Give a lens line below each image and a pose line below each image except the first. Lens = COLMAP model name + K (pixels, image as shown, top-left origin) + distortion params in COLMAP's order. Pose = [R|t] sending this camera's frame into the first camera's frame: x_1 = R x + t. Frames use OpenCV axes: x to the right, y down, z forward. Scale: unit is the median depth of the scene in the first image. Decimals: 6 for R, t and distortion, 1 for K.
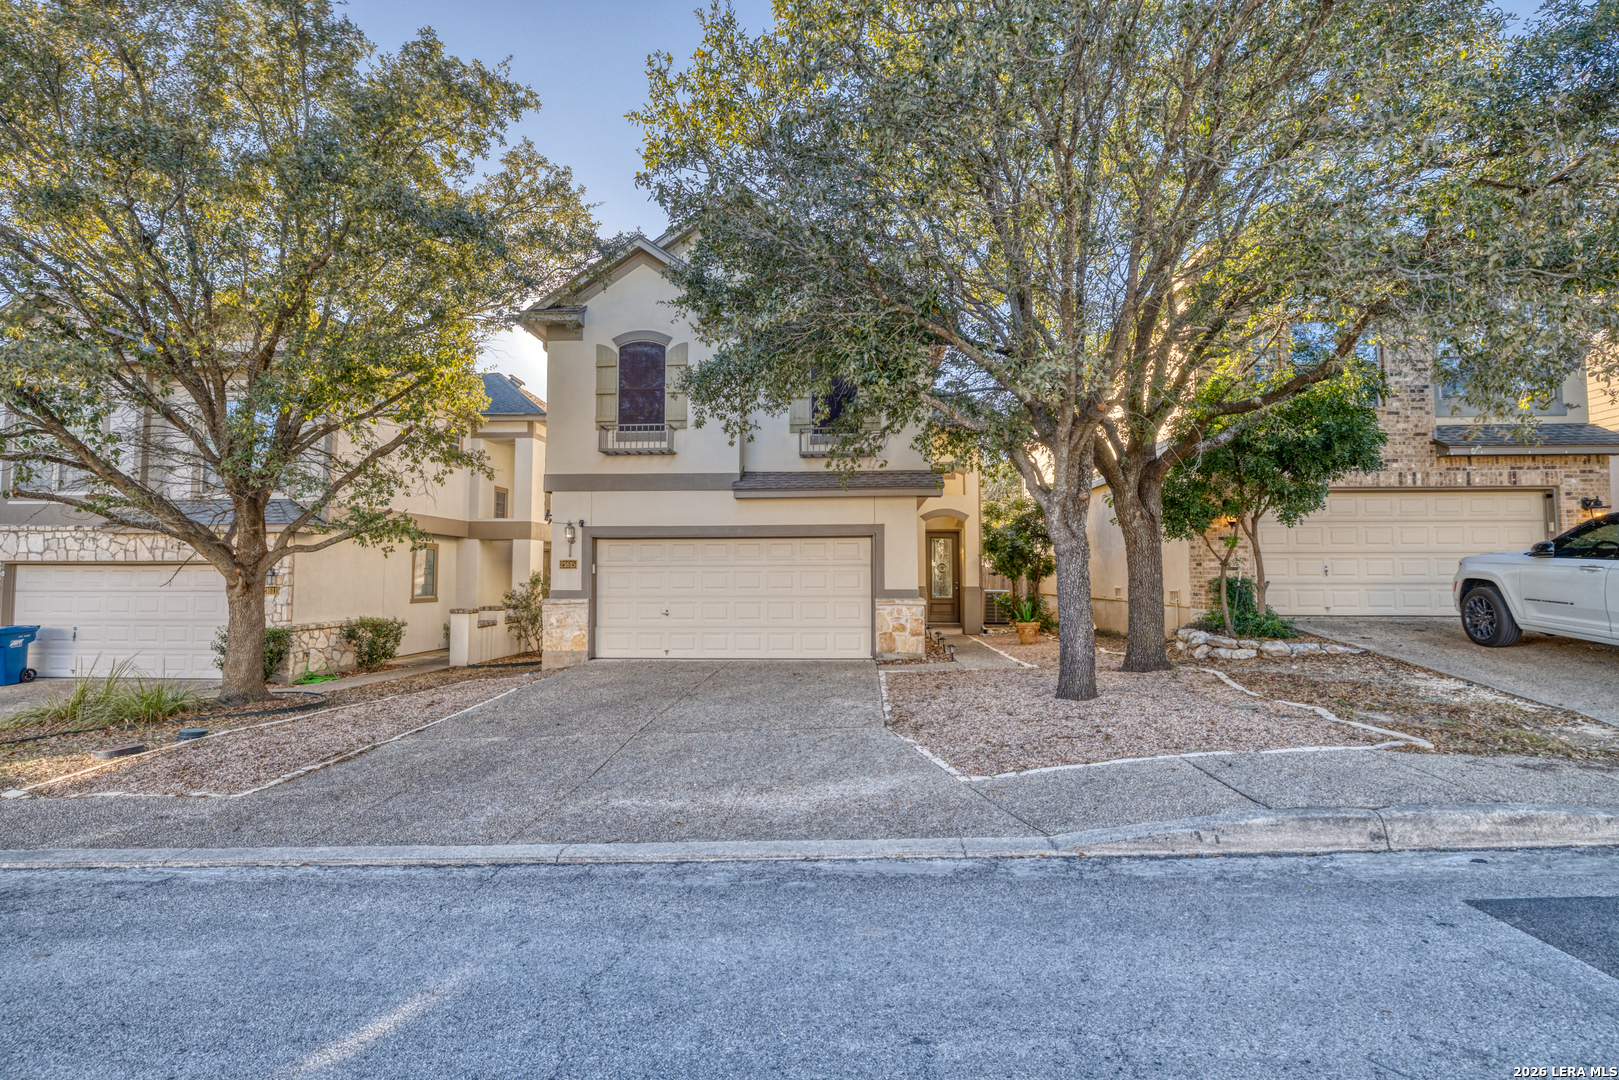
lens RADIAL K [[784.0, 0, 809.5], [0, 784.0, 540.0], [0, 0, 1]] dist [0.001198, 0.000183]
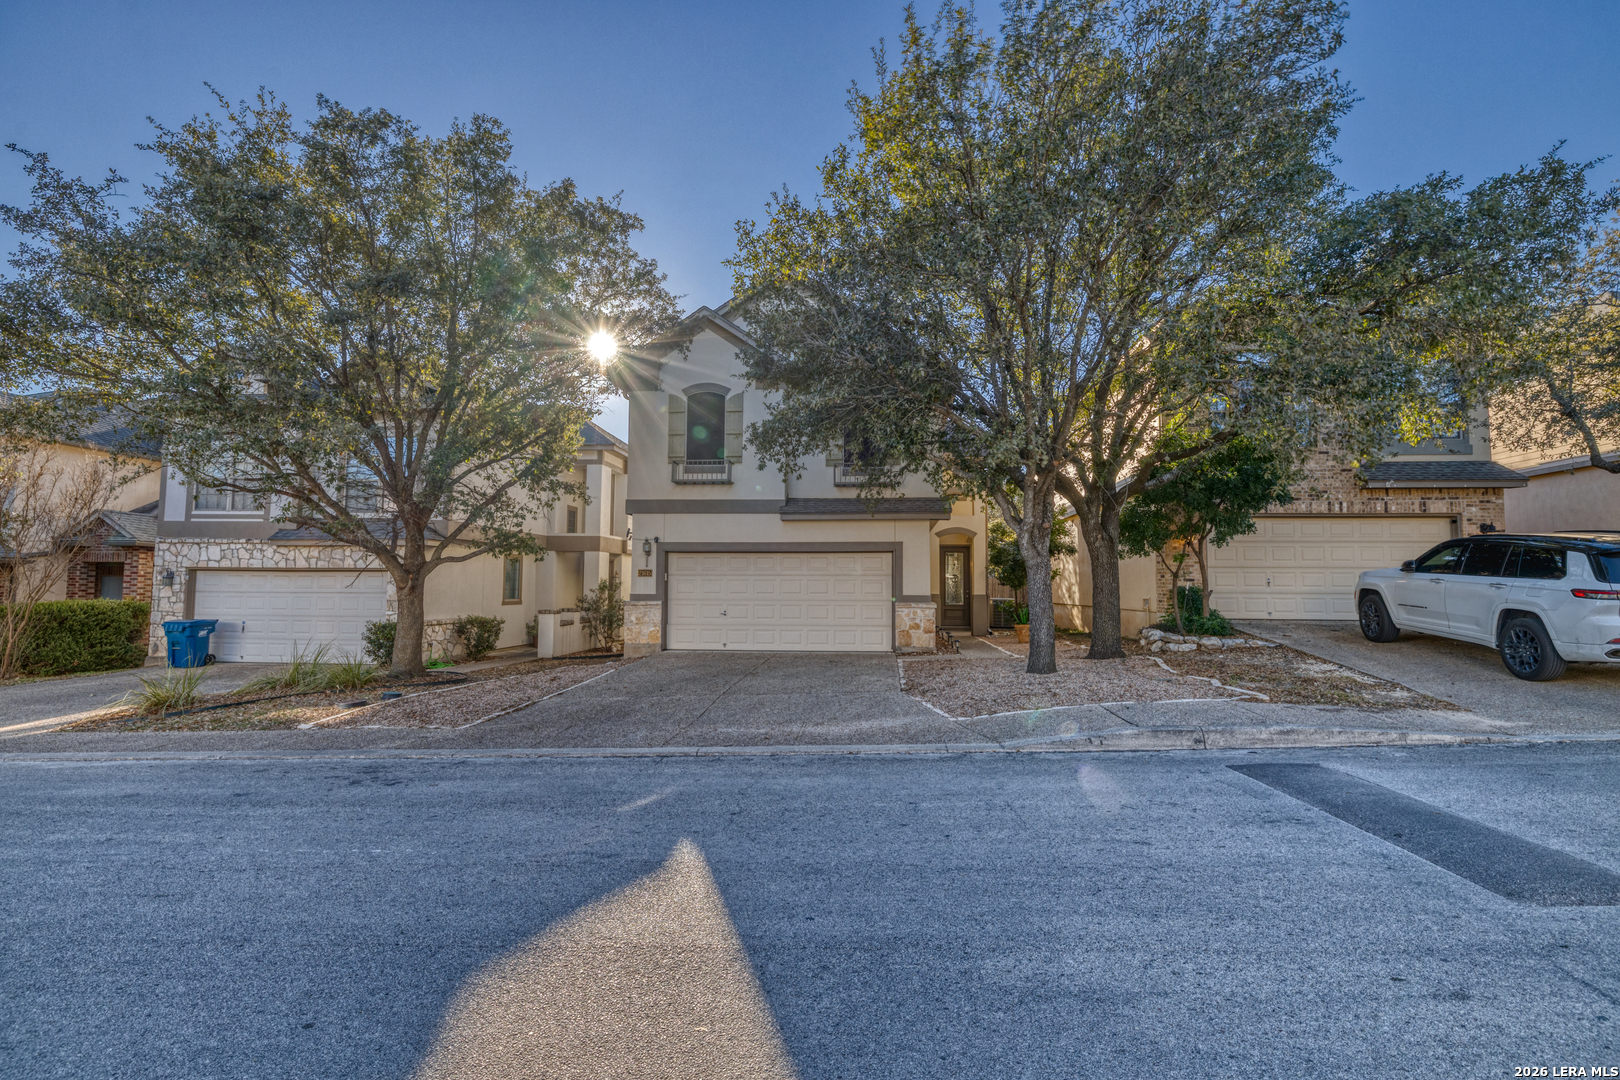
lens RADIAL K [[781.6, 0, 813.9], [0, 781.6, 539.1], [0, 0, 1]] dist [-0.001517, -0.000103]
pose [[0.999724, 0.005557, -0.022829, -0.016151], [-0.005901, 0.999869, -0.015042, -0.005426], [0.022742, 0.015173, 0.999626, -0.228411]]
